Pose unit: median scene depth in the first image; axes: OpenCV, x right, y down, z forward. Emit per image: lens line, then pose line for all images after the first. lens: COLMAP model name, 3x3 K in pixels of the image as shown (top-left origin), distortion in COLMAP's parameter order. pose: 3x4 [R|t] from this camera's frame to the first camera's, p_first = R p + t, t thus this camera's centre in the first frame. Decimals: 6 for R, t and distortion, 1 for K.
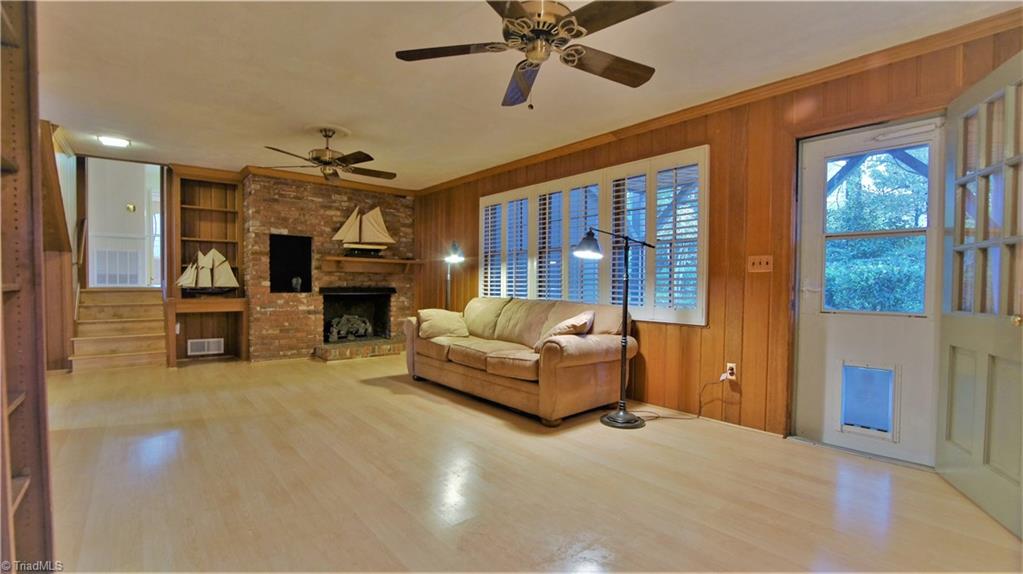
lens RADIAL K [[454.1, 0, 509.9], [0, 454.1, 294.8], [0, 0, 1]] dist [-0.025708, 0.000245]
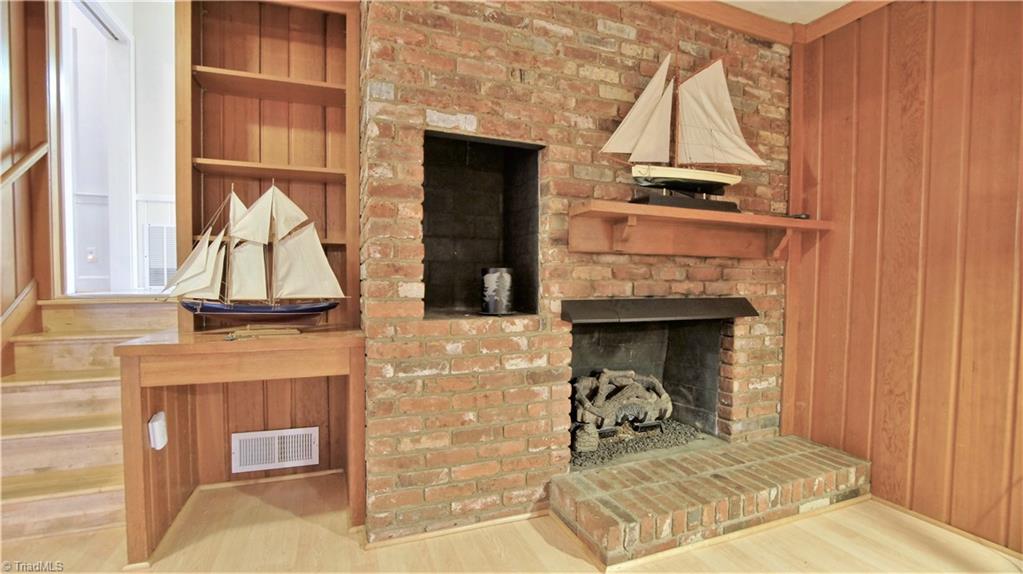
lens RADIAL K [[454.1, 0, 509.9], [0, 454.1, 294.8], [0, 0, 1]] dist [-0.025708, 0.000245]
pose [[0.948360, 0.009236, -0.317060, -0.365151], [-0.006422, 0.999930, 0.009920, -0.024249], [0.317130, -0.007372, 0.948353, 0.699535]]
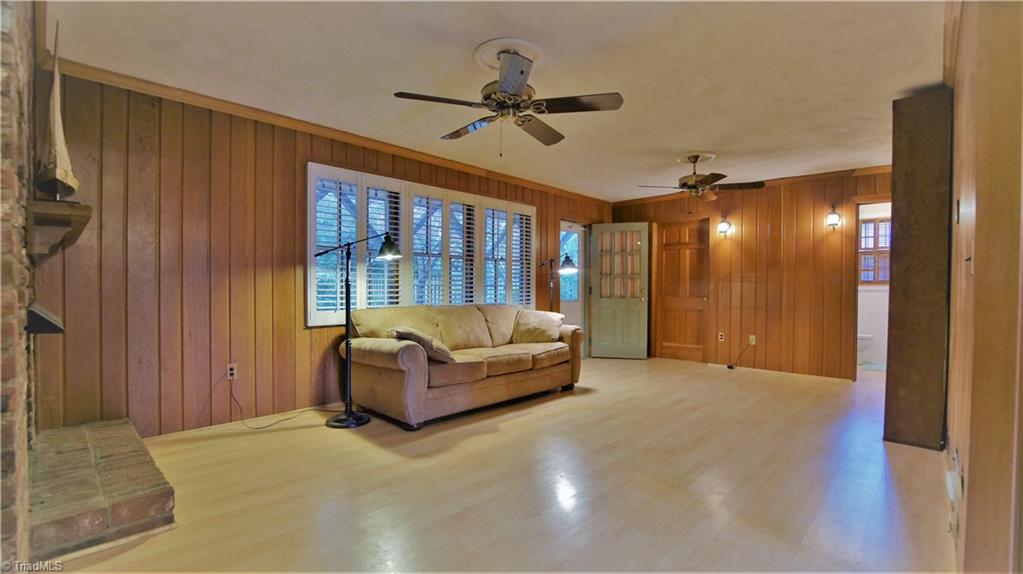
lens RADIAL K [[454.1, 0, 509.9], [0, 454.1, 294.8], [0, 0, 1]] dist [-0.025708, 0.000245]
pose [[-0.113036, -0.023446, 0.993314, -0.740160], [0.023224, 0.999386, 0.026233, -0.027863], [-0.993319, 0.026034, -0.112422, 0.759346]]
